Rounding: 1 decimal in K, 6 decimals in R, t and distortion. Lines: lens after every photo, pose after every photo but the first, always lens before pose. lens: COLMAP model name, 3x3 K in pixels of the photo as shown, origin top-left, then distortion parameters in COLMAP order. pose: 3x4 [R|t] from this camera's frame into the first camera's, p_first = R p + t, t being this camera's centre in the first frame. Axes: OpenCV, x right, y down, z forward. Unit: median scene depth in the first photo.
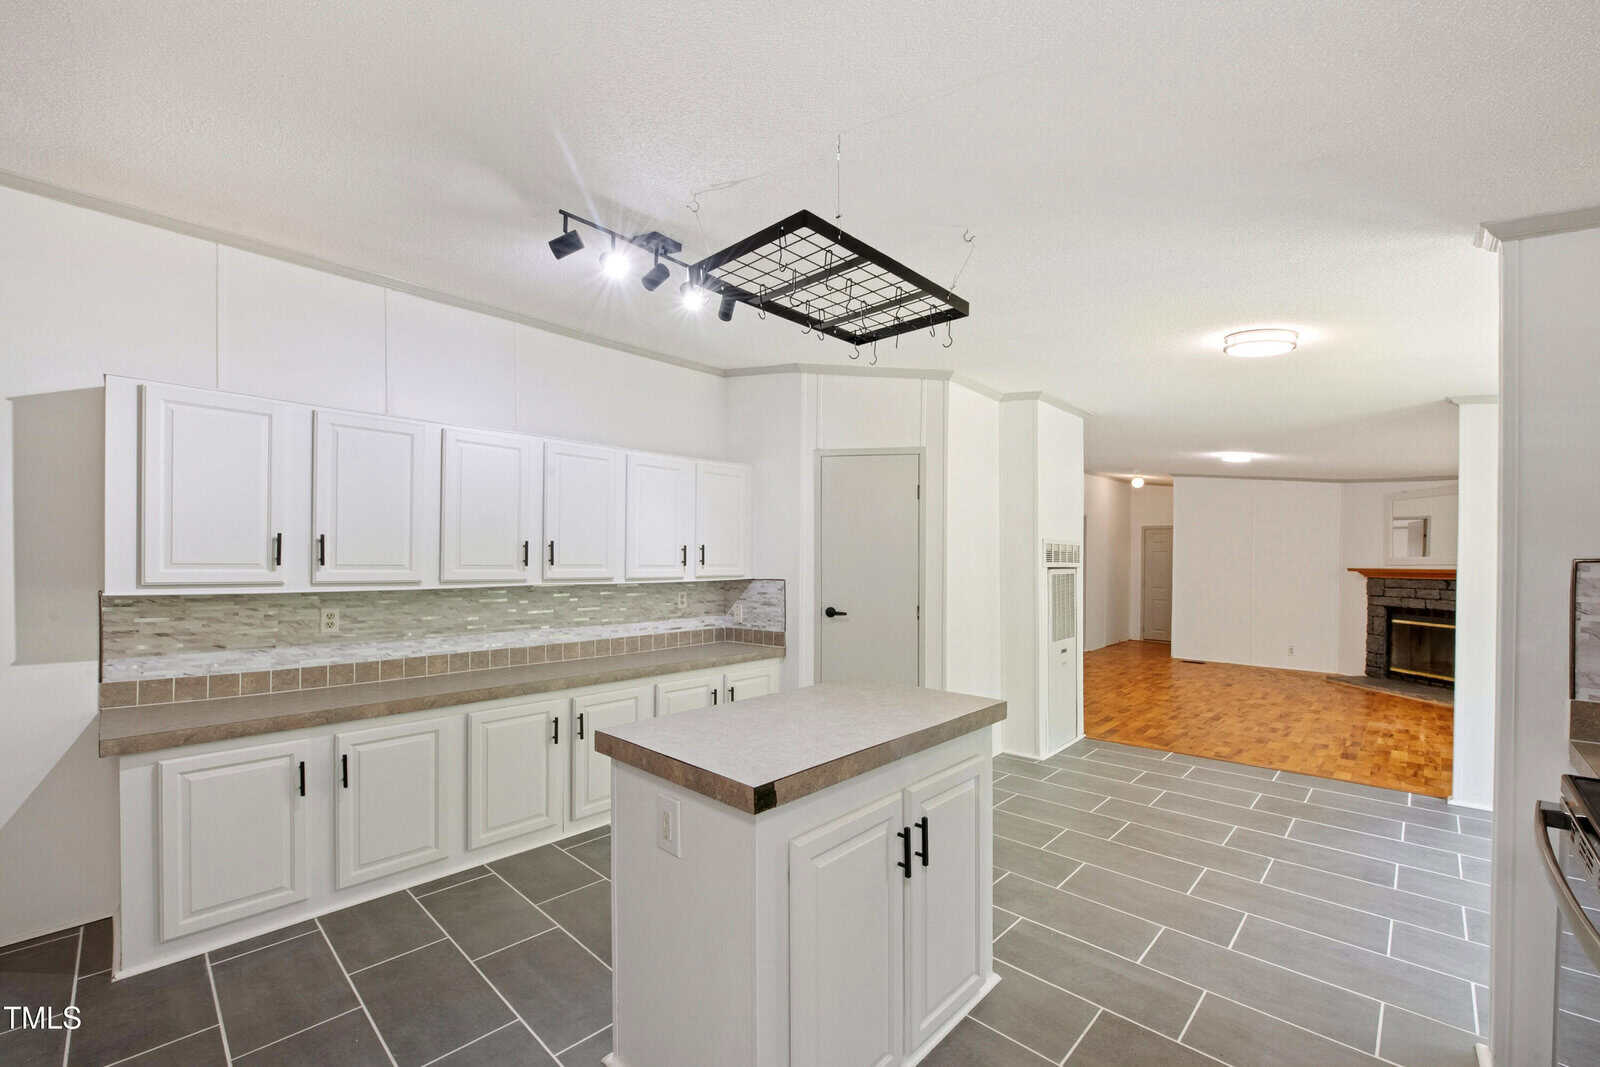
lens RADIAL K [[654.5, 0, 800.7], [0, 654.5, 564.0], [0, 0, 1]] dist [-0.000351, -0.000076]
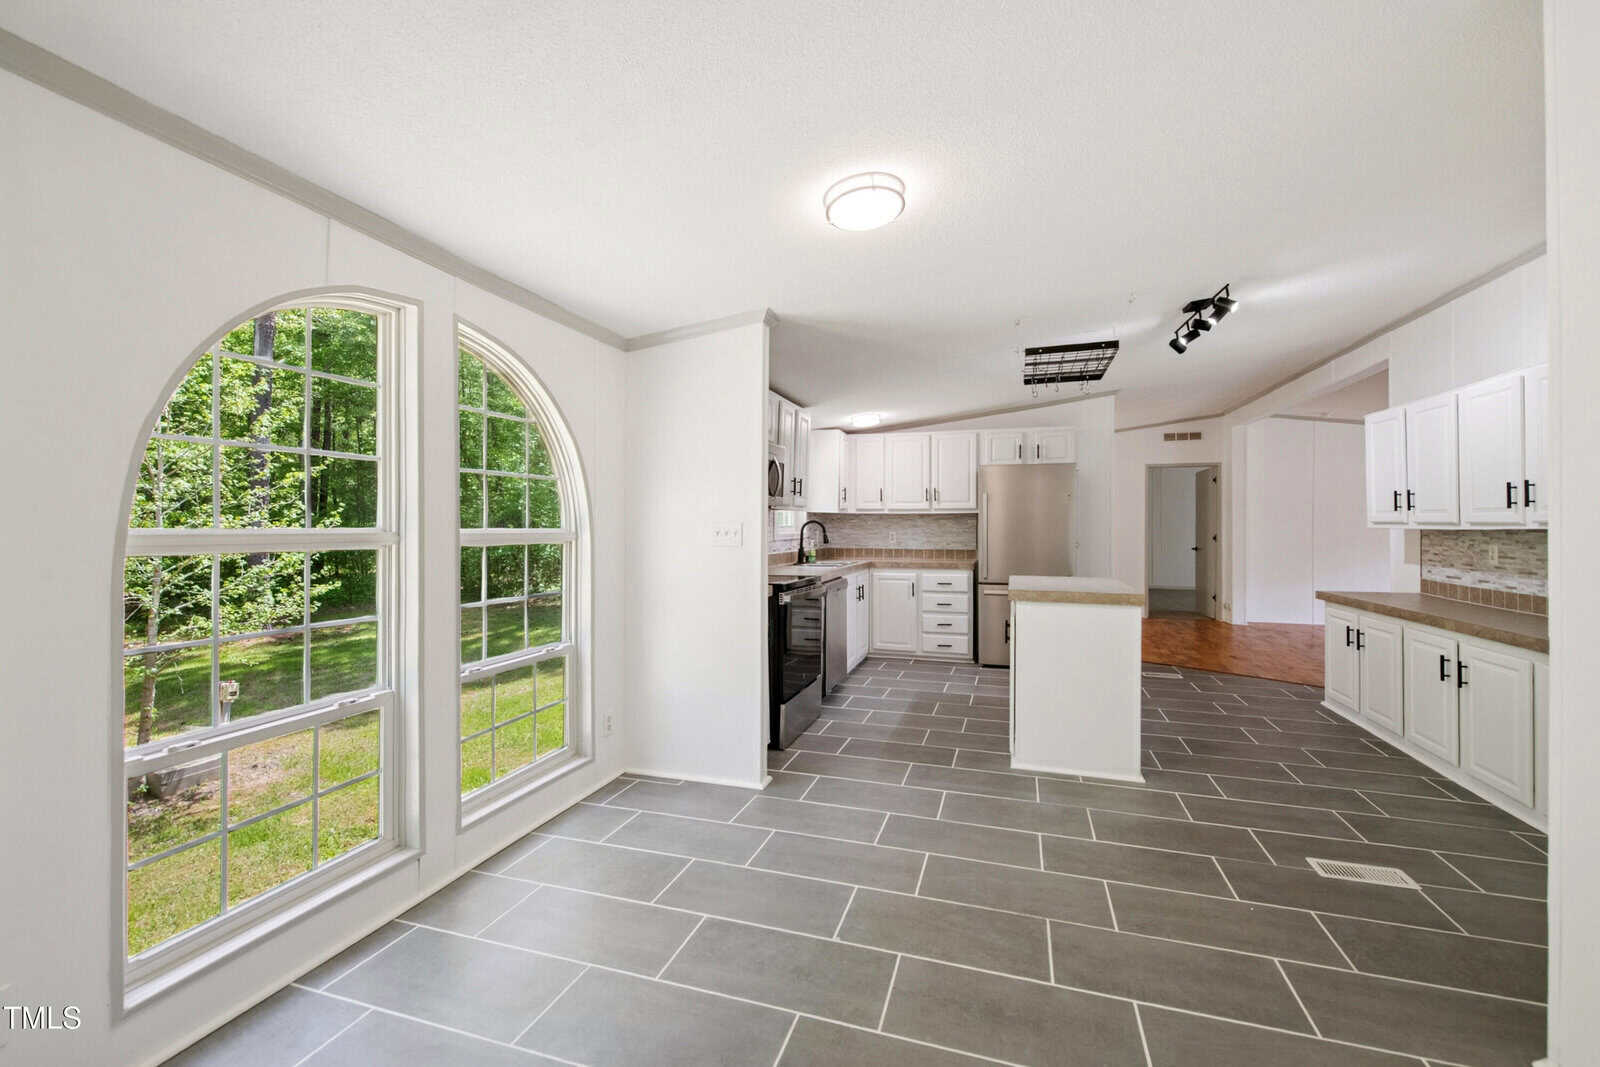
lens RADIAL K [[662.8, 0, 808.3], [0, 662.8, 524.1], [0, 0, 1]] dist [-0.001667, -0.000588]
pose [[-0.896148, -0.007632, -0.443689, 0.510533], [-0.009321, 0.999955, 0.001626, 0.019281], [0.443657, 0.005592, -0.896179, 0.774688]]
